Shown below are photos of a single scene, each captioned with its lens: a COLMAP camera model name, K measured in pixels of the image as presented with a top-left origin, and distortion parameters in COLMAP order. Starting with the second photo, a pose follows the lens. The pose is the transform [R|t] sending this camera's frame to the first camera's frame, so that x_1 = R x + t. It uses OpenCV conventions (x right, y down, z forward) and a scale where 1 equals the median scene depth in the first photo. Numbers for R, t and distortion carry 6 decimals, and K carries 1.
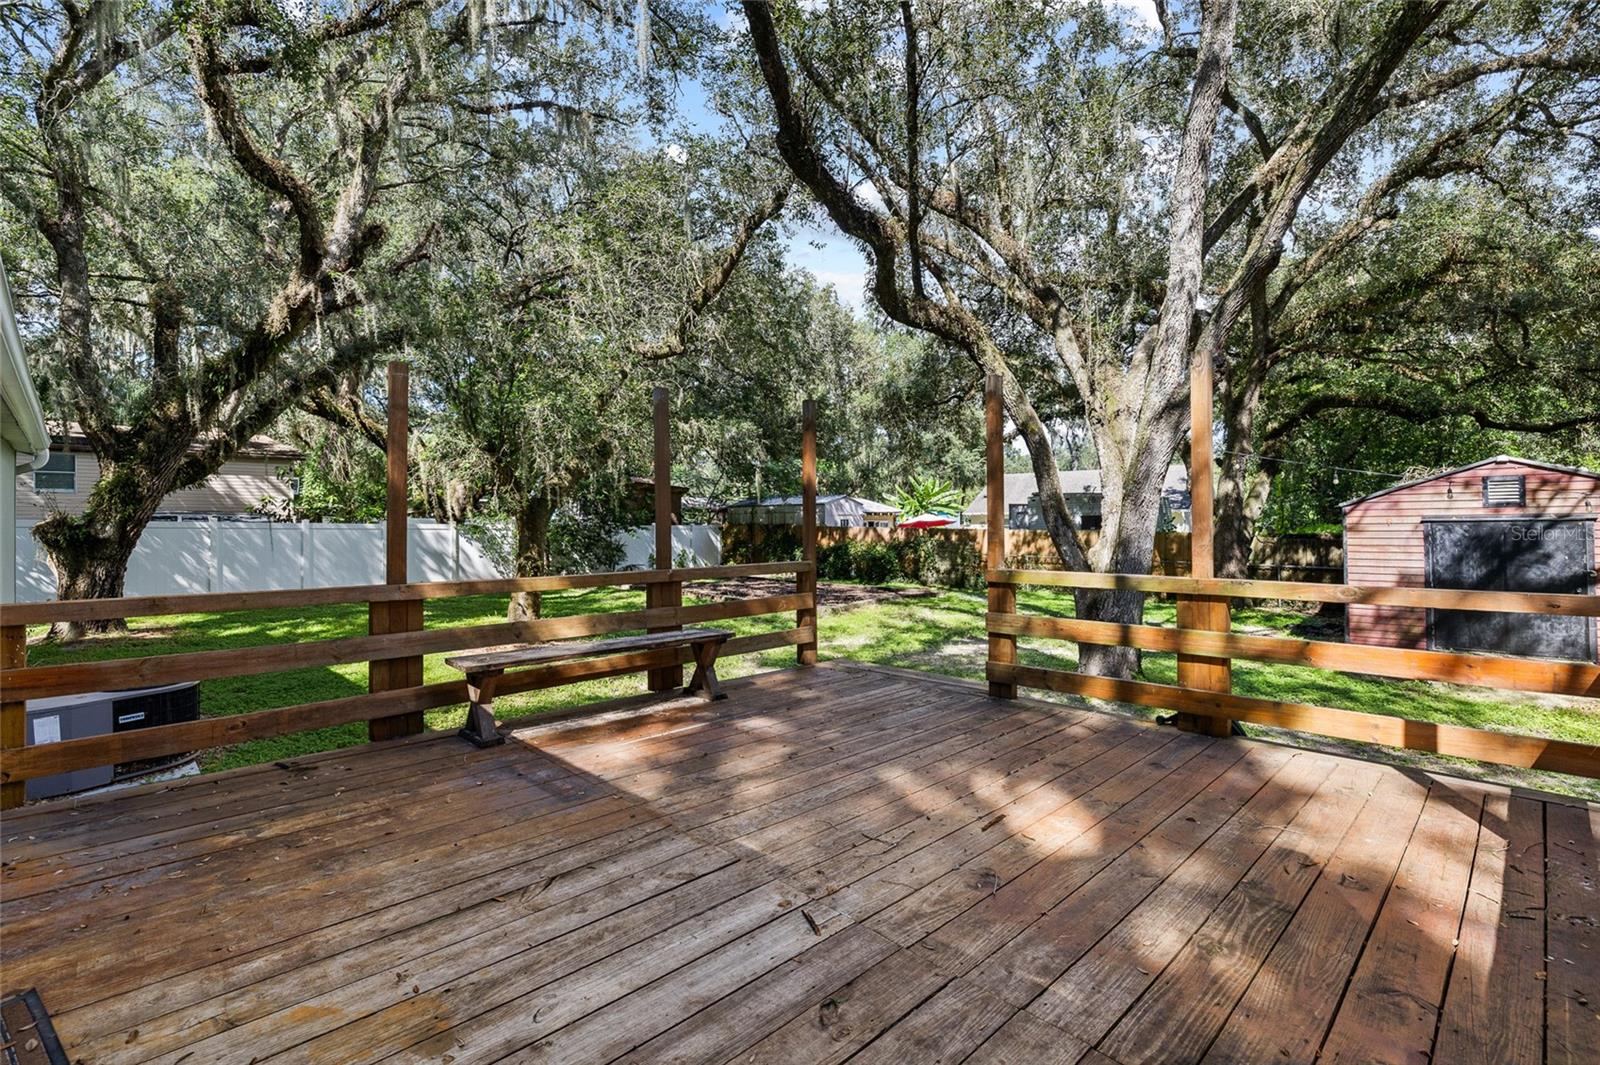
lens RADIAL K [[712.3, 0, 798.3], [0, 712.3, 518.0], [0, 0, 1]] dist [-0.002697, -0.001776]
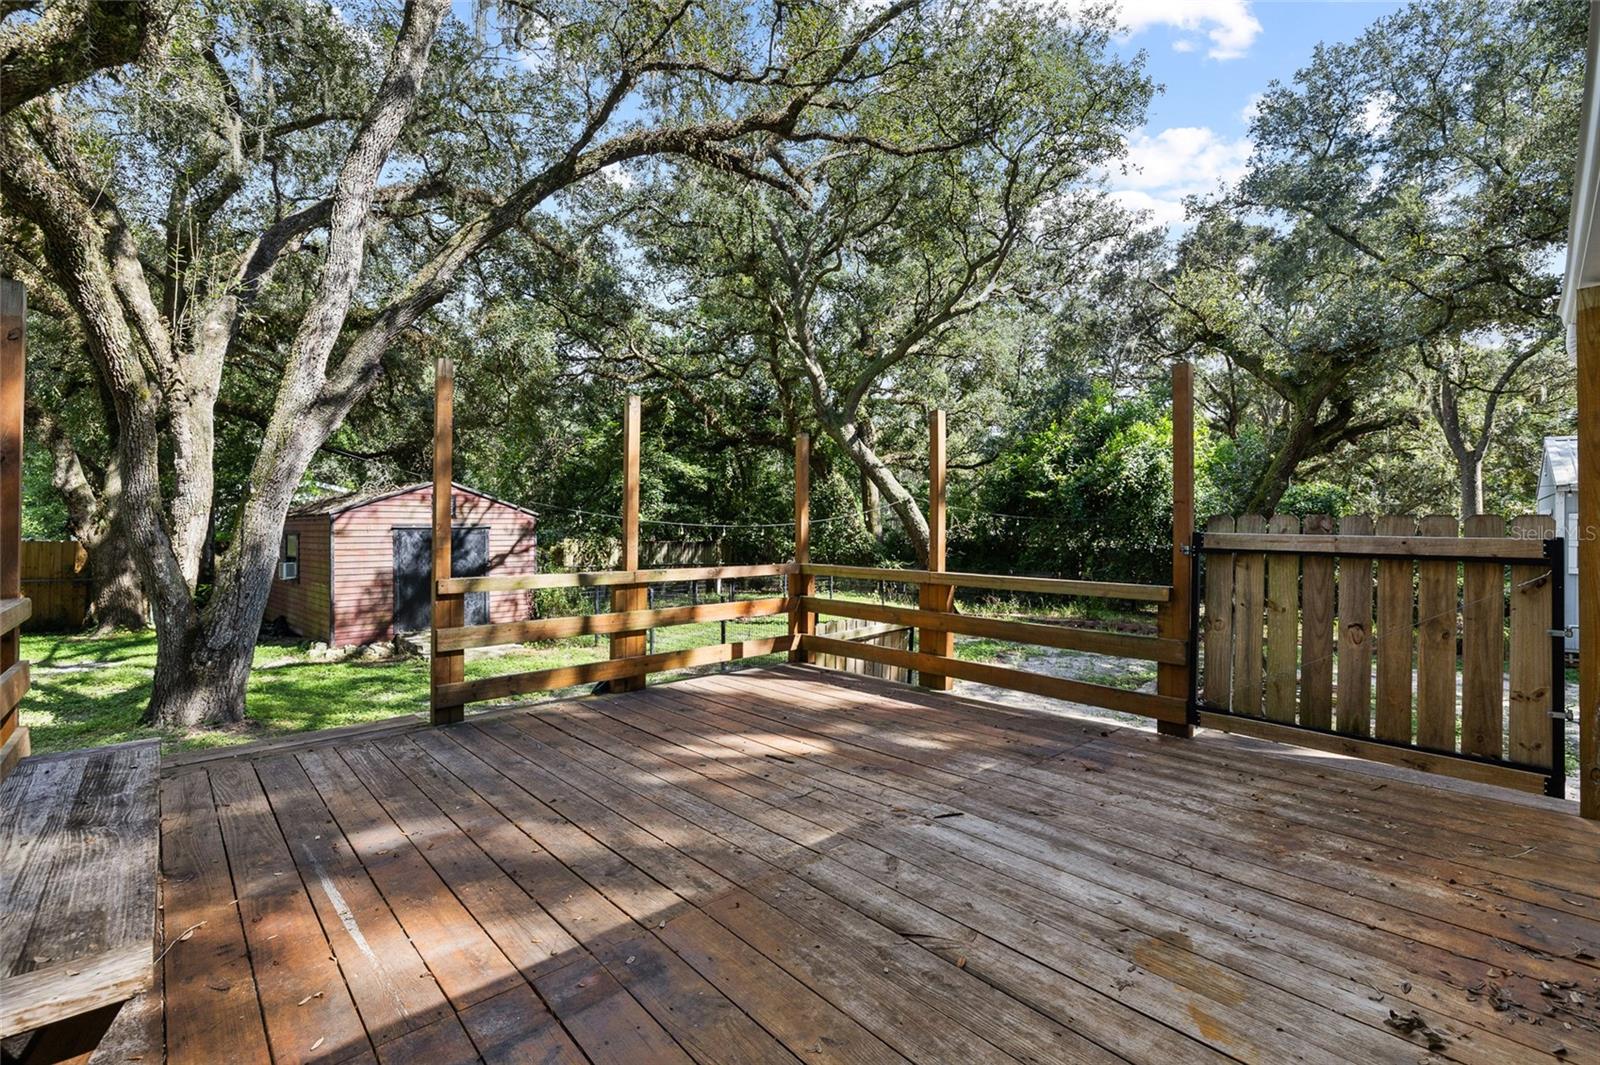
lens RADIAL K [[712.3, 0, 789.2], [0, 712.3, 539.7], [0, 0, 1]] dist [-0.002697, -0.001776]
pose [[0.034936, -0.011424, 0.999324, -1.097476], [-0.009754, 0.999883, 0.011771, 0.014922], [-0.999342, -0.010158, 0.034820, 1.013732]]
